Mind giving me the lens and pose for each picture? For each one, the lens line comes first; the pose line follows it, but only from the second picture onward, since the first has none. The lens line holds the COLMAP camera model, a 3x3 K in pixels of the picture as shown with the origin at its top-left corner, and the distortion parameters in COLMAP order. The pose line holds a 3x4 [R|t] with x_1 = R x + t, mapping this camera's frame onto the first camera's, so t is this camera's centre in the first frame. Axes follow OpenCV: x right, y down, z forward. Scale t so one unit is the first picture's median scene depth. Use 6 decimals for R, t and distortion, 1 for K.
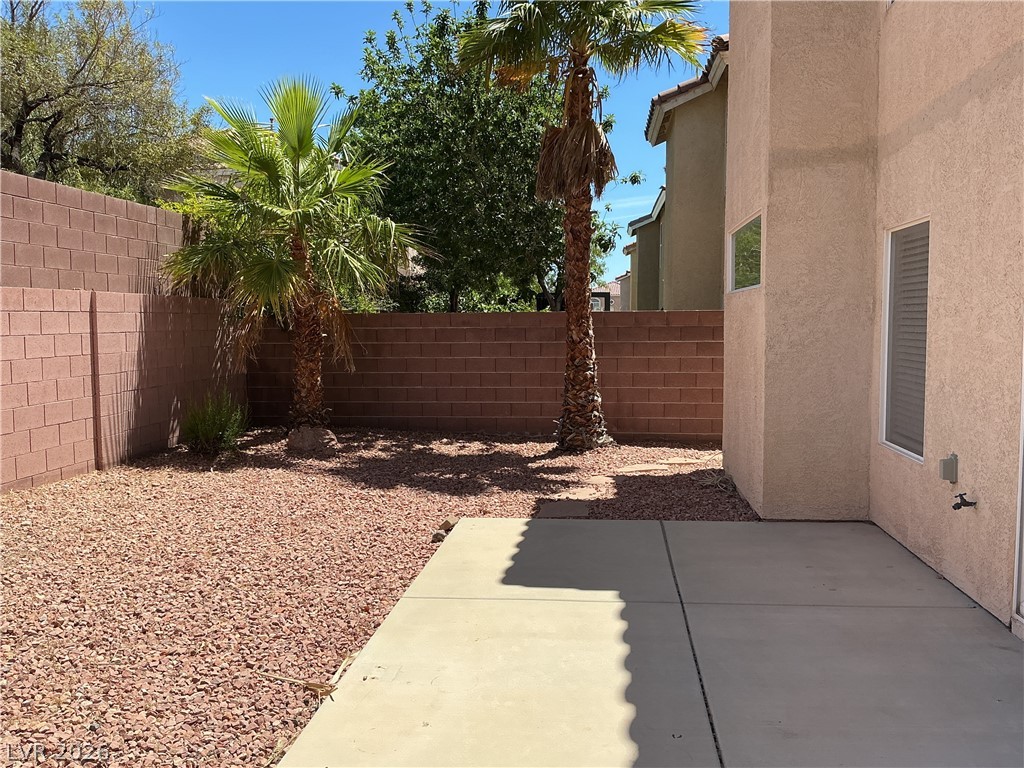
lens RADIAL K [[842.3, 0, 512.5], [0, 842.3, 384.6], [0, 0, 1]] dist [0.086550, -0.169264]
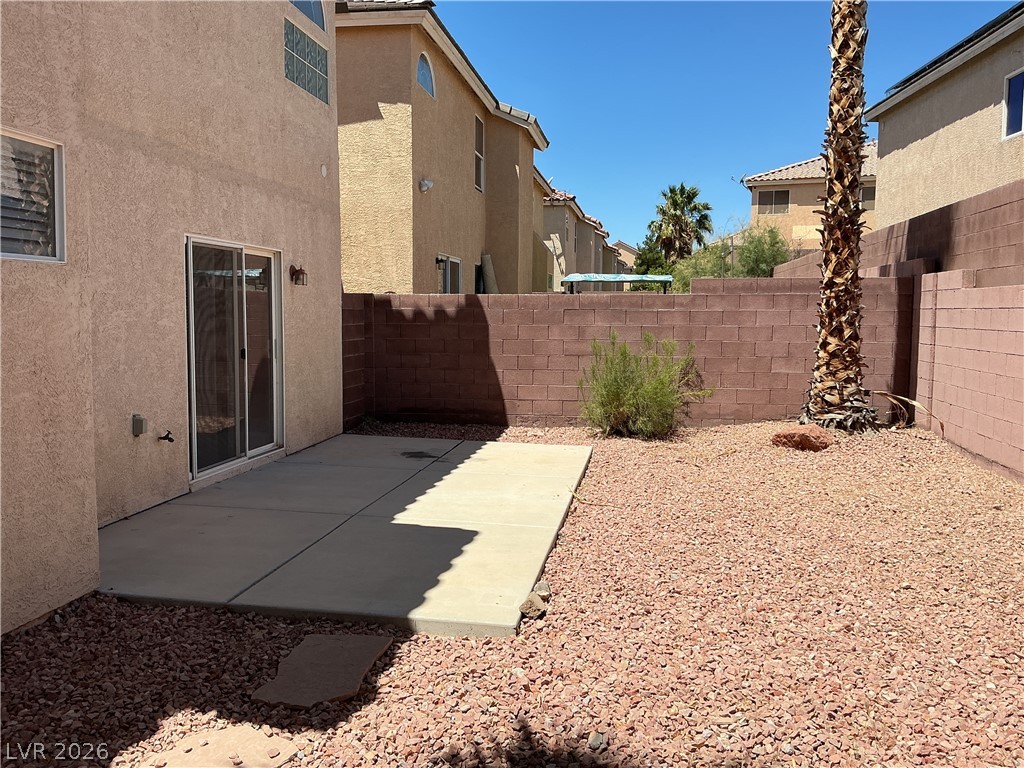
lens RADIAL K [[842.3, 0, 511.6], [0, 842.3, 382.9], [0, 0, 1]] dist [0.086550, -0.169264]
pose [[-0.998950, -0.004651, 0.045587, -0.111324], [0.002890, 0.986462, 0.163967, -0.166217], [-0.045732, 0.163927, -0.985412, 2.084026]]
